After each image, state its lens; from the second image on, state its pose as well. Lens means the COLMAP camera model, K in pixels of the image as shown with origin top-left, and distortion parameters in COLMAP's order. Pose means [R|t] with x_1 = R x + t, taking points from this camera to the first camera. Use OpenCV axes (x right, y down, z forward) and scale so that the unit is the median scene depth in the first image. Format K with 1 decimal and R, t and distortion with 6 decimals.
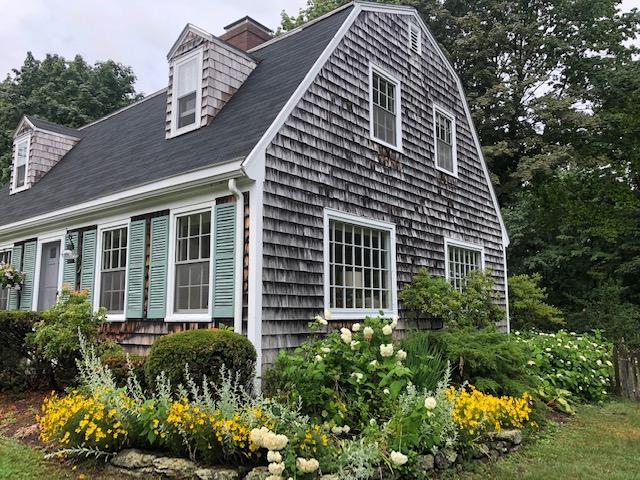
lens RADIAL K [[524.8, 0, 311.0], [0, 524.8, 239.4], [0, 0, 1]] dist [0.175474, -0.245525]
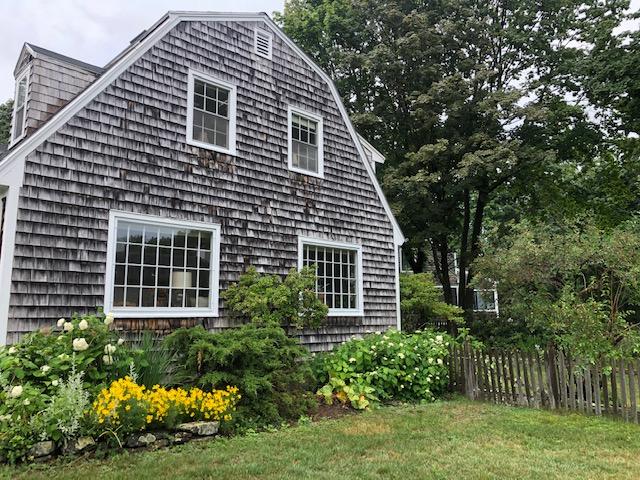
lens RADIAL K [[524.8, 0, 311.0], [0, 524.8, 239.4], [0, 0, 1]] dist [0.175474, -0.245525]
pose [[0.987582, -0.026159, -0.154912, 0.491553], [0.023967, 0.999585, -0.016003, 0.020308], [0.155267, 0.012091, 0.987799, 0.012046]]
